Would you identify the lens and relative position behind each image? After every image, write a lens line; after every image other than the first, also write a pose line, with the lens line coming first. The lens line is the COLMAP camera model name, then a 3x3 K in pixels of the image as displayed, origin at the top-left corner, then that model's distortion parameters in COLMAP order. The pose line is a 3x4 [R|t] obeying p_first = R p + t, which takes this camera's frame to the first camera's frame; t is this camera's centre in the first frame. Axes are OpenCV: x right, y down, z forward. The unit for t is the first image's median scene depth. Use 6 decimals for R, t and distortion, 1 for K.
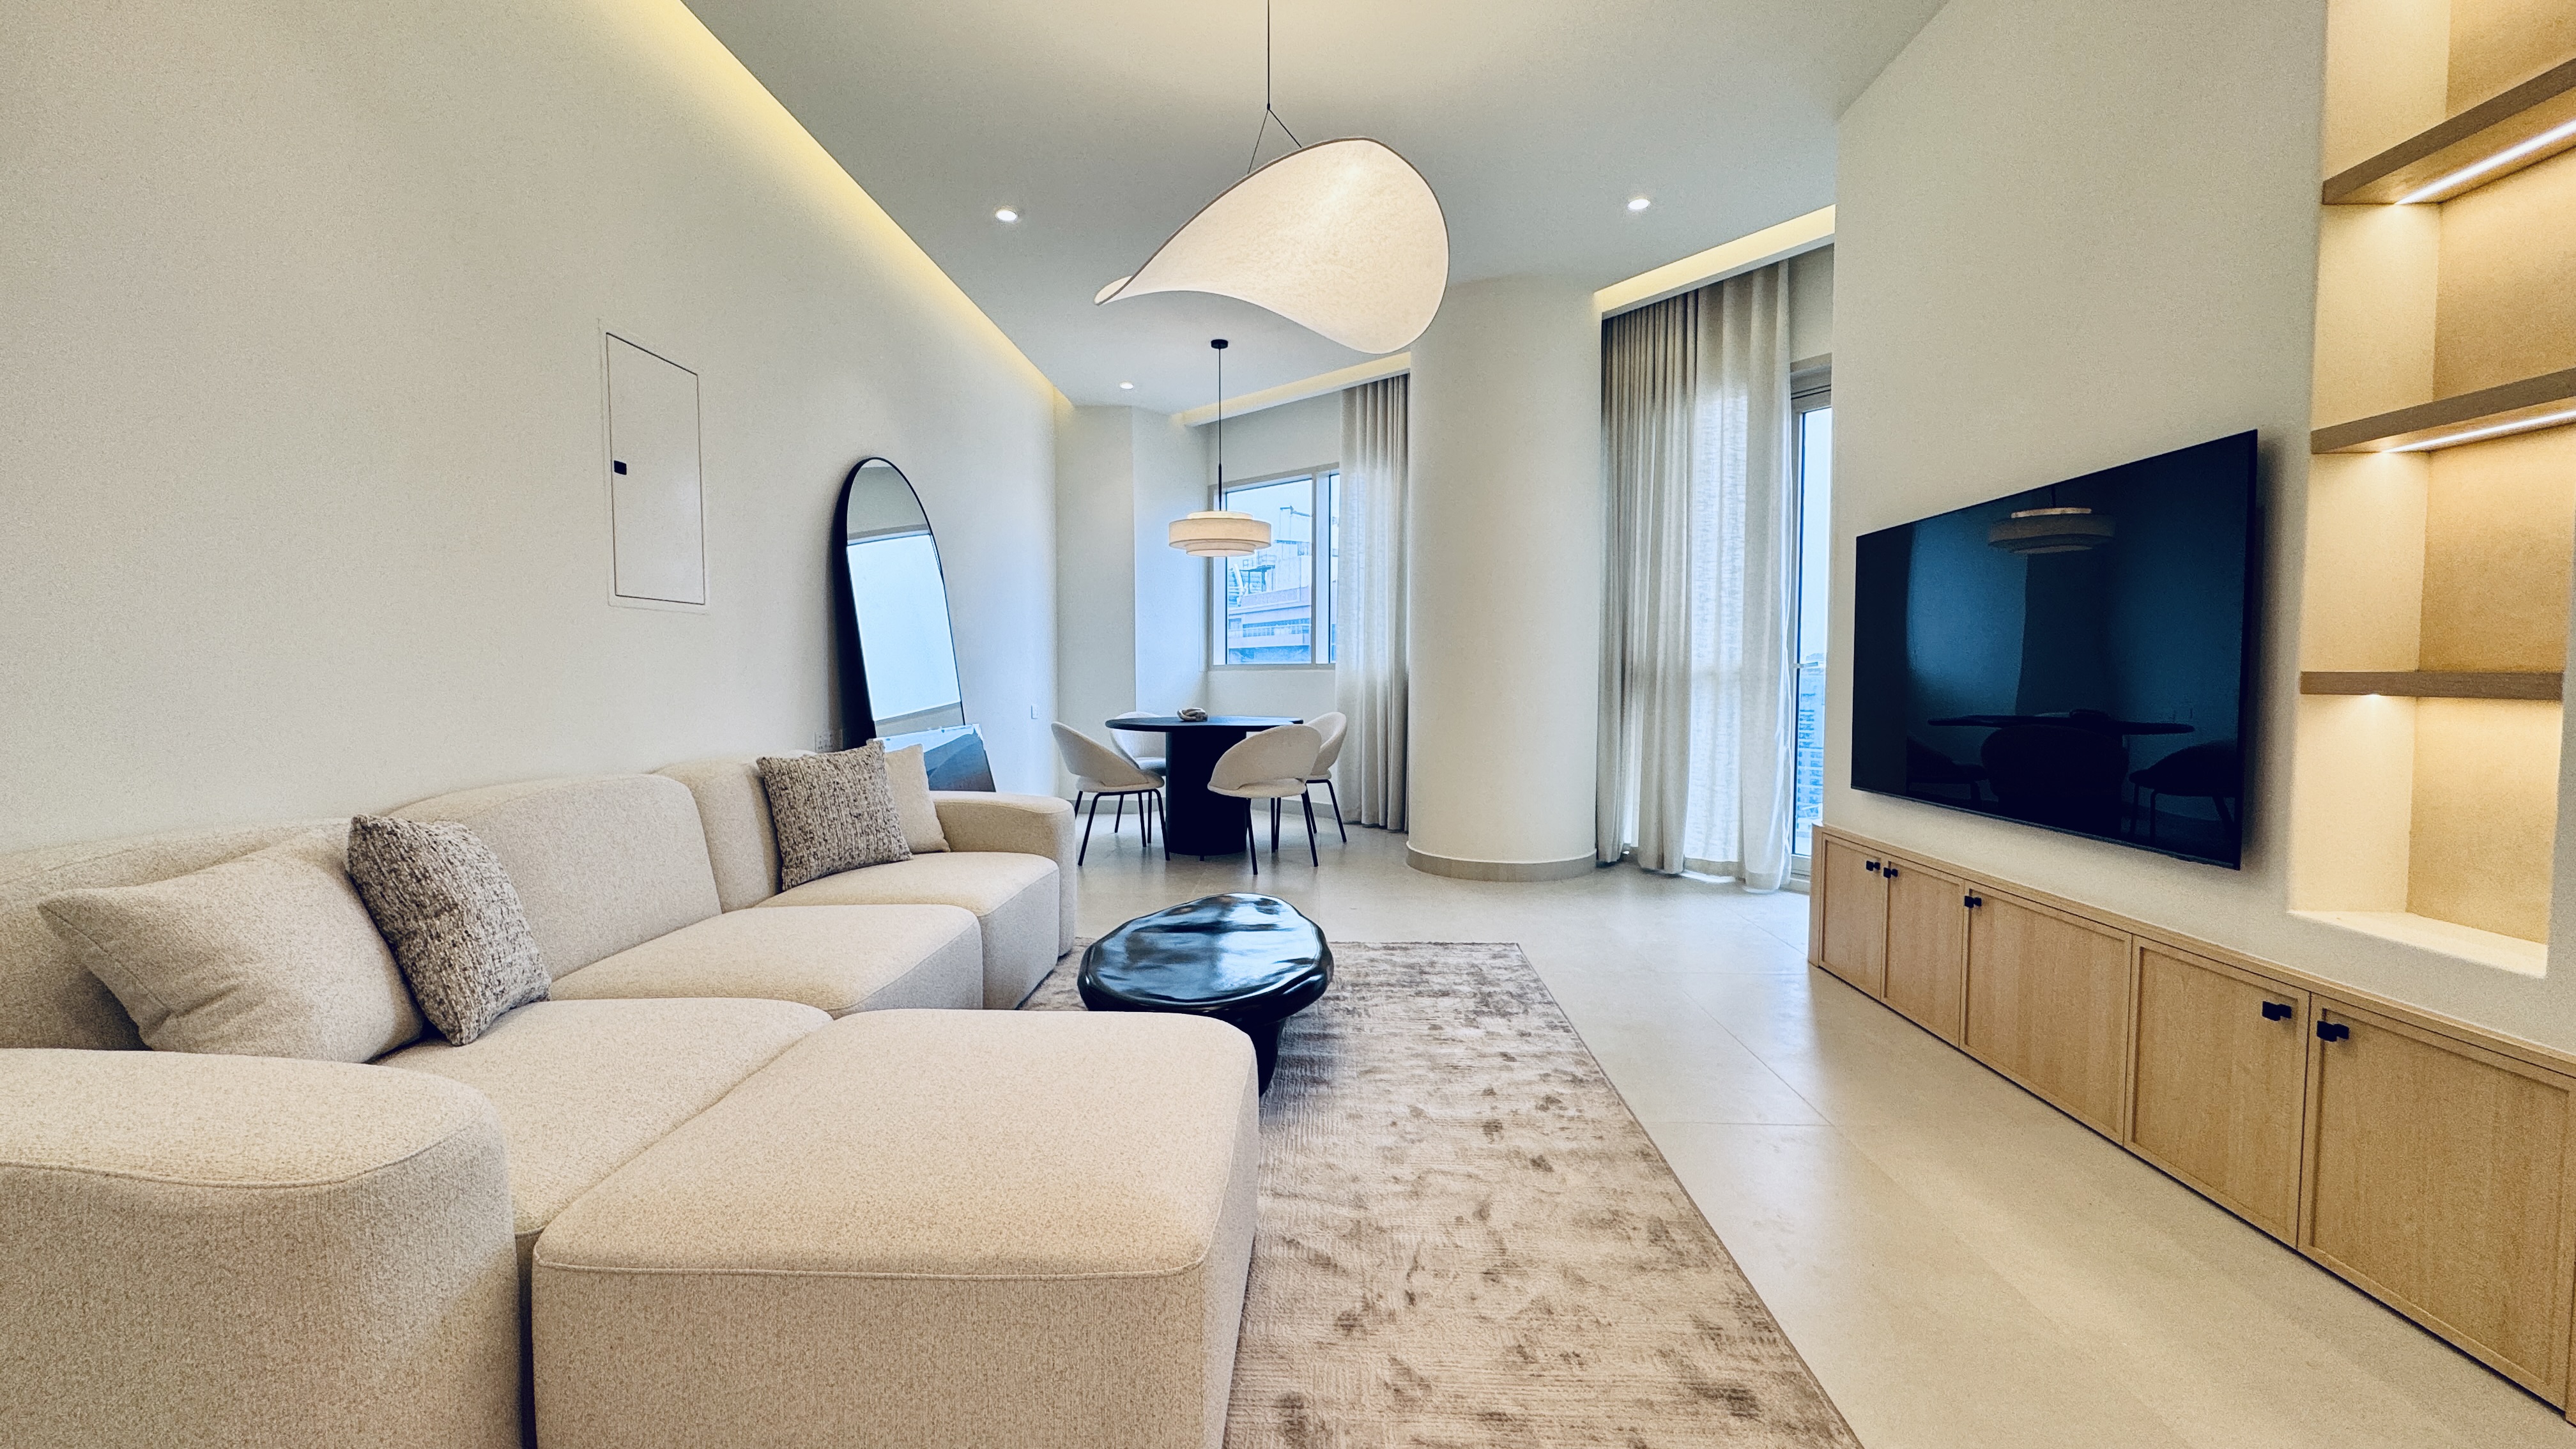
lens RADIAL K [[1029.7, 0, 1286.6], [0, 1029.7, 724.8], [0, 0, 1]] dist [-0.004006, 0.000686]
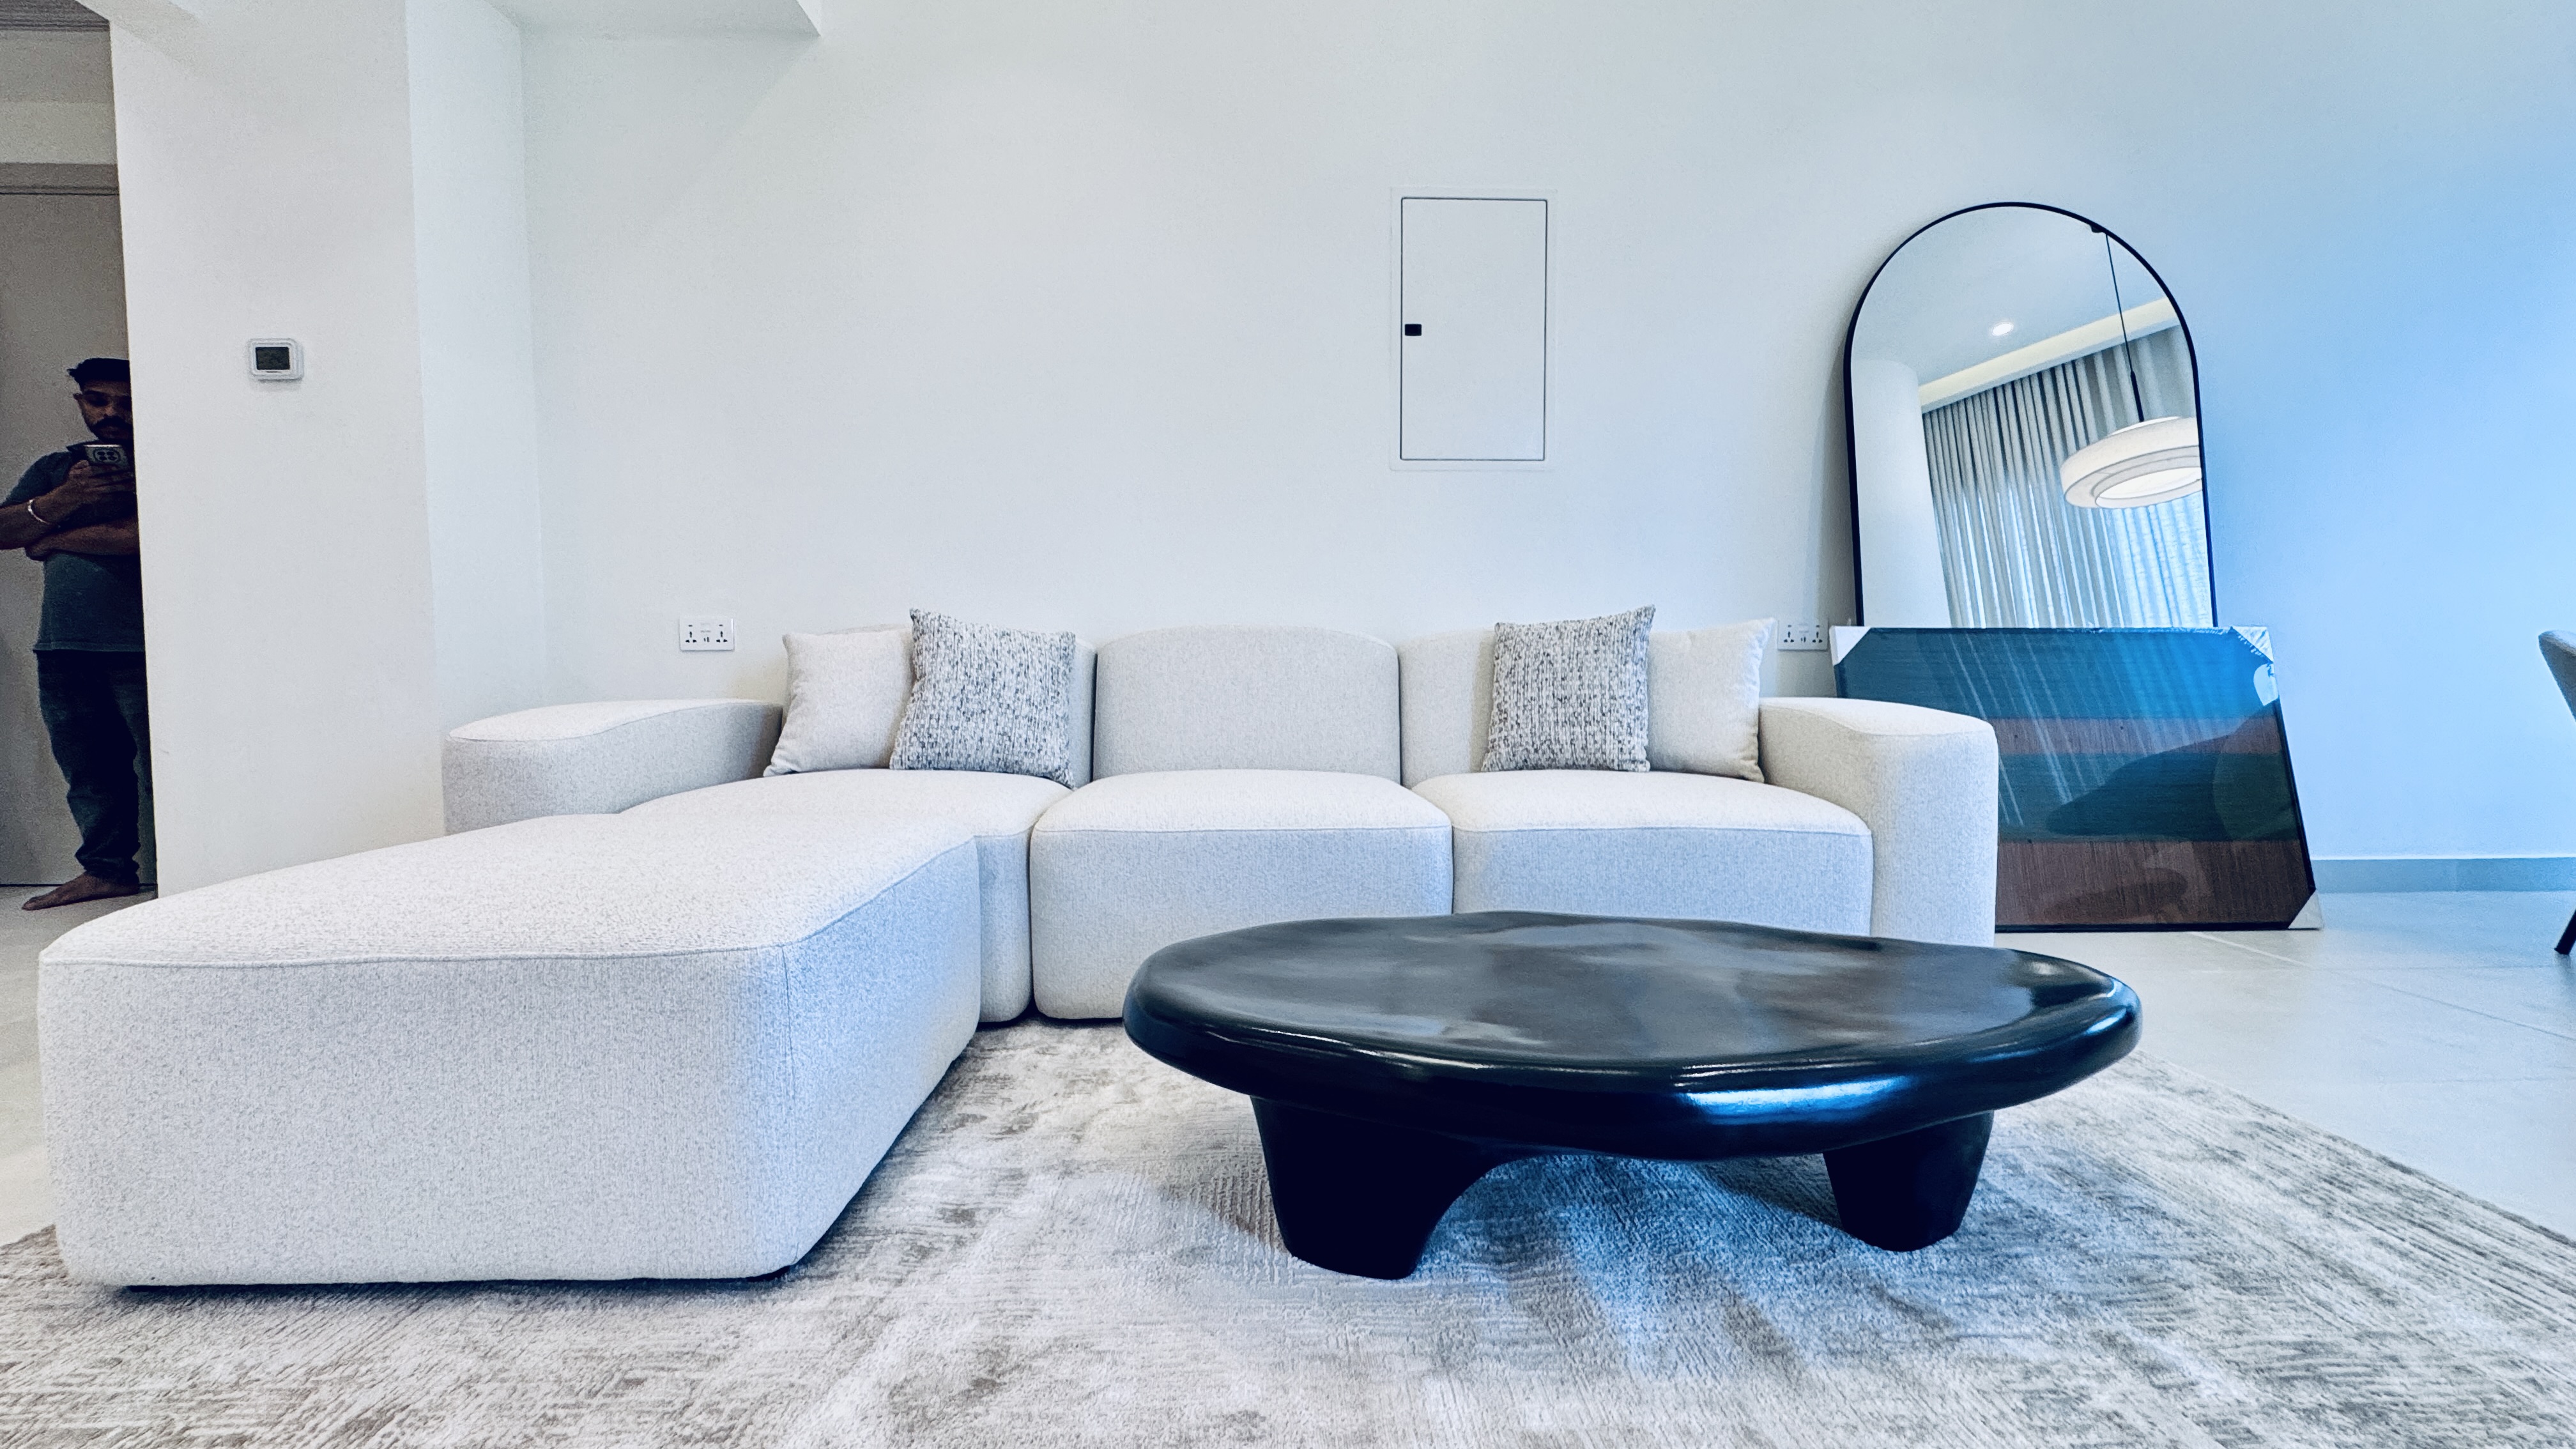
lens RADIAL K [[1029.7, 0, 1286.6], [0, 1029.7, 724.8], [0, 0, 1]] dist [-0.004006, 0.000686]
pose [[0.076833, 0.056350, -0.995450, 0.360015], [-0.050445, 0.997343, 0.052564, 0.086390], [0.995767, 0.046176, 0.079471, 0.817634]]
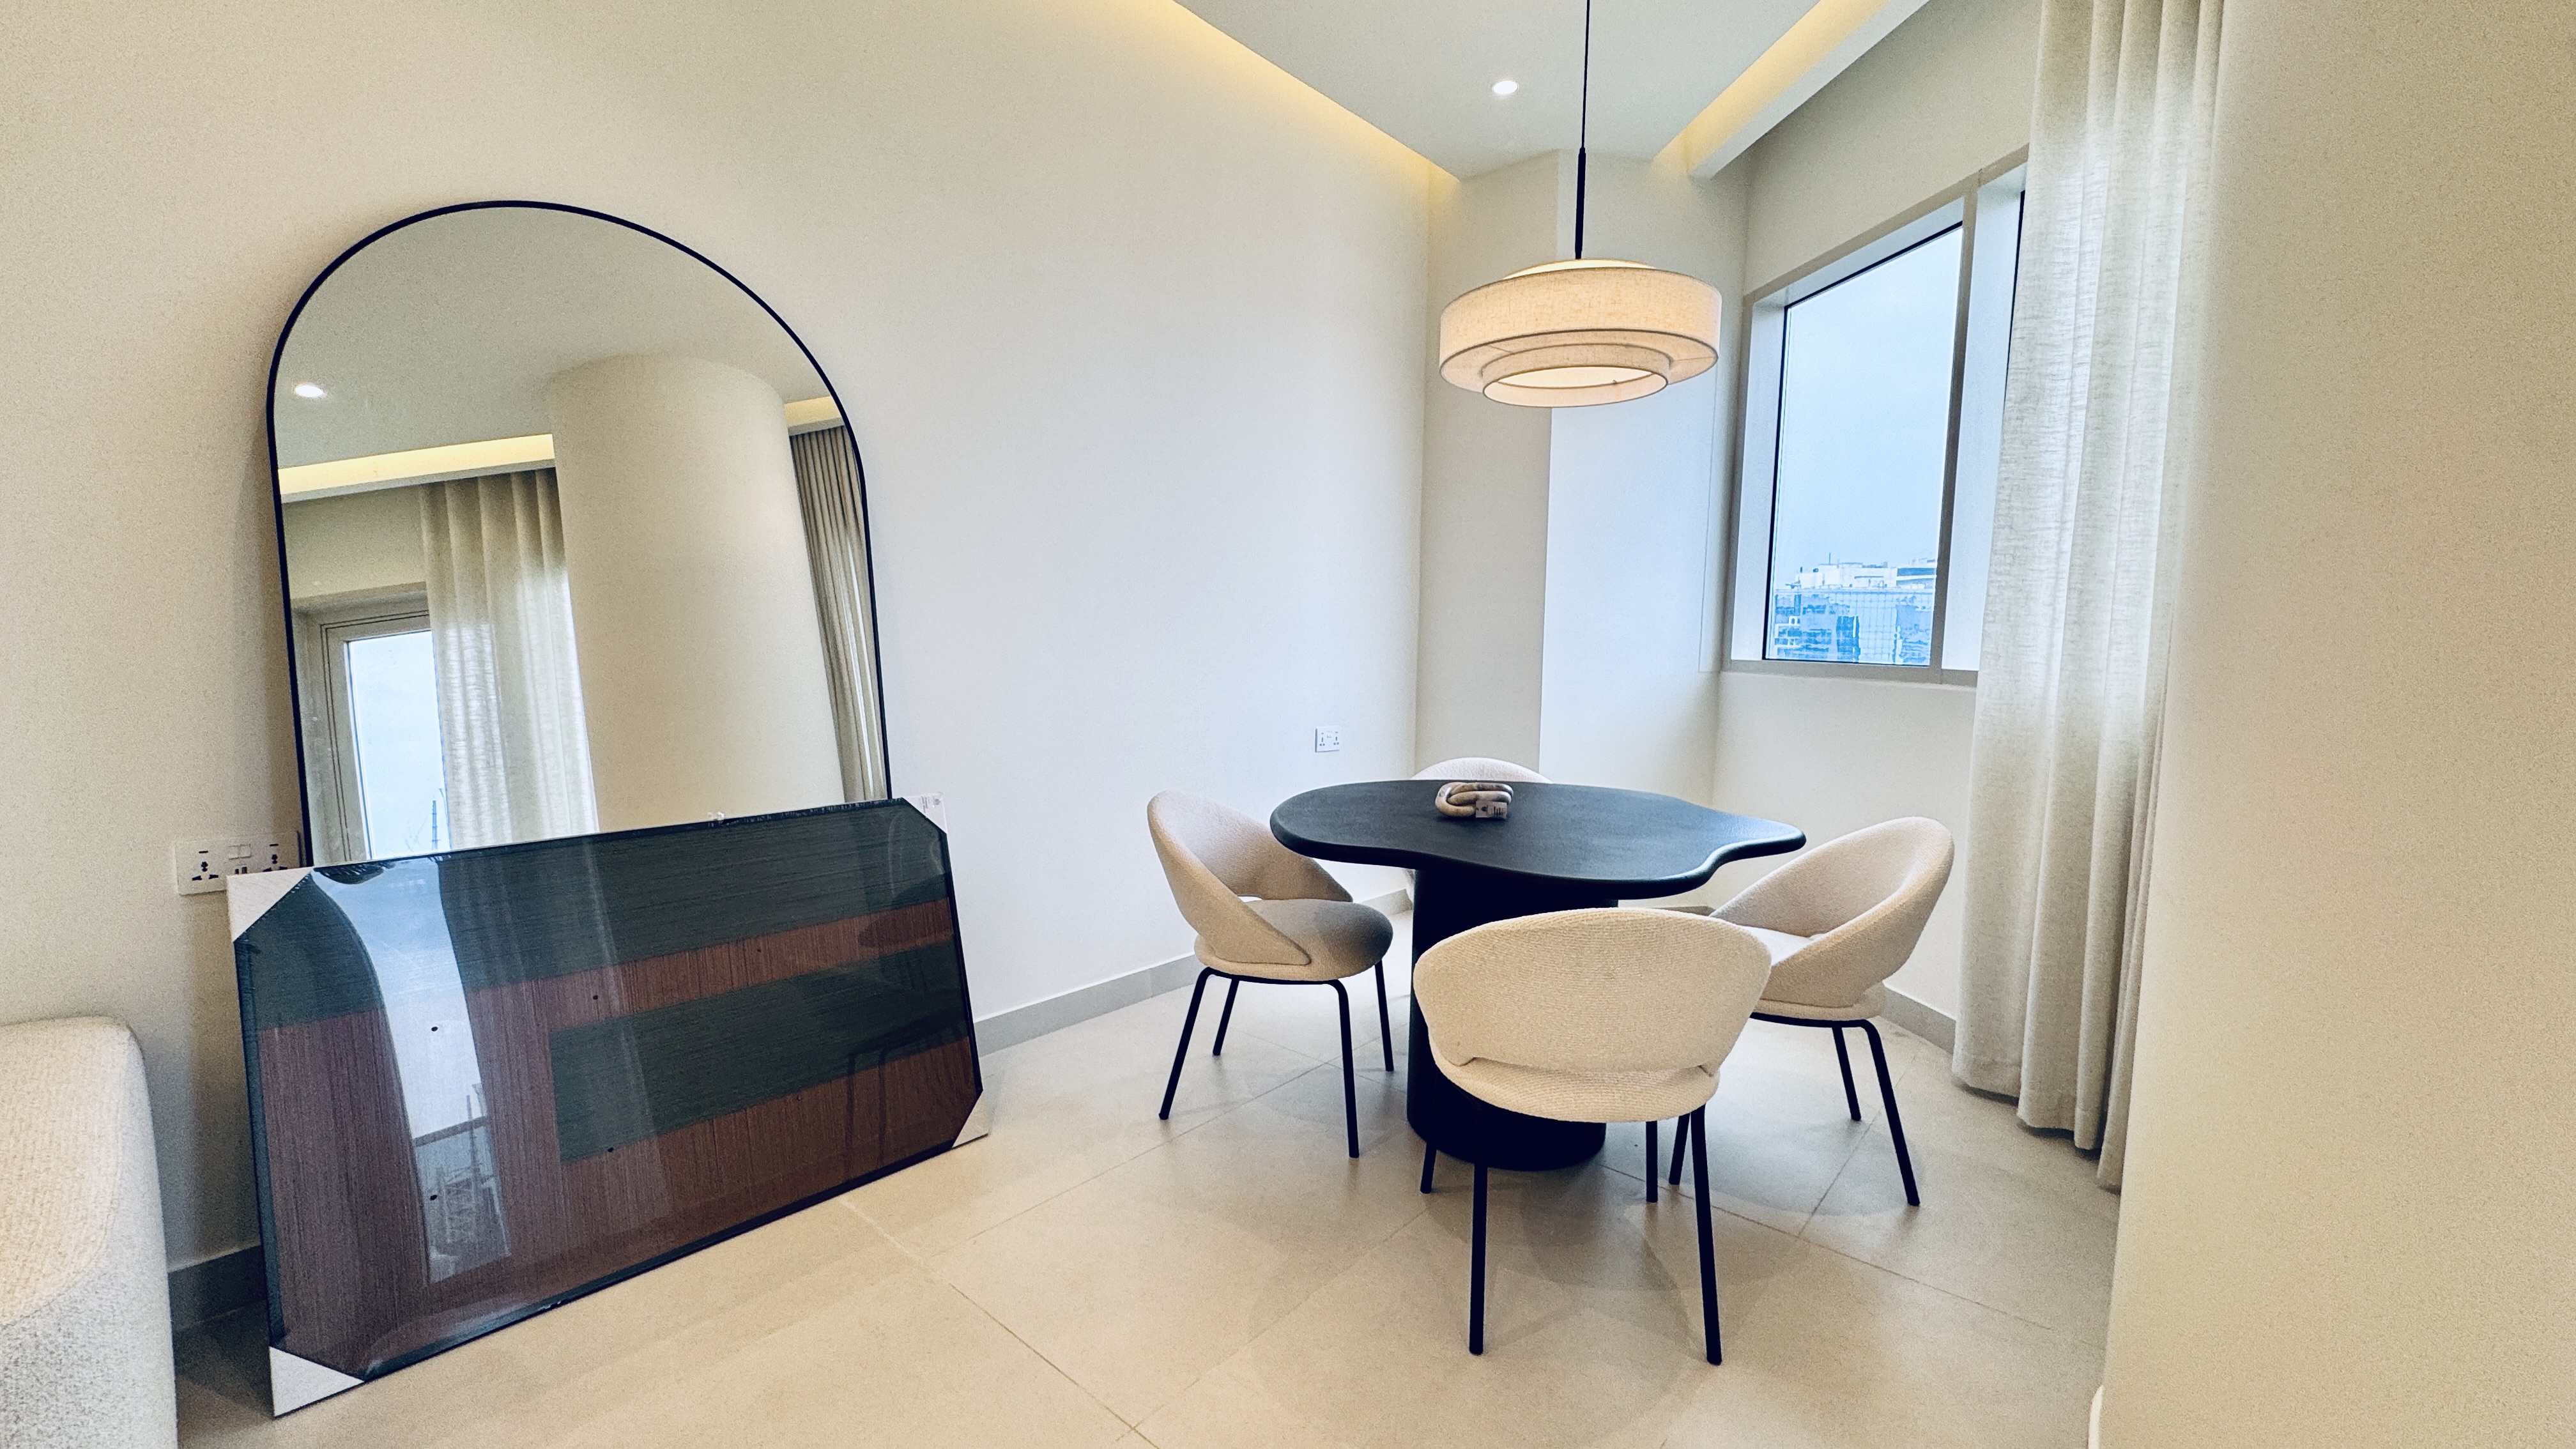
lens RADIAL K [[1031.5, 0, 1284.3], [0, 1031.5, 723.7], [0, 0, 1]] dist [-0.000975, 0.000113]
pose [[0.776716, 0.069714, -0.625981, 0.215123], [-0.048925, 0.997531, 0.050387, -0.117452], [0.627948, -0.008510, 0.778209, 1.327194]]
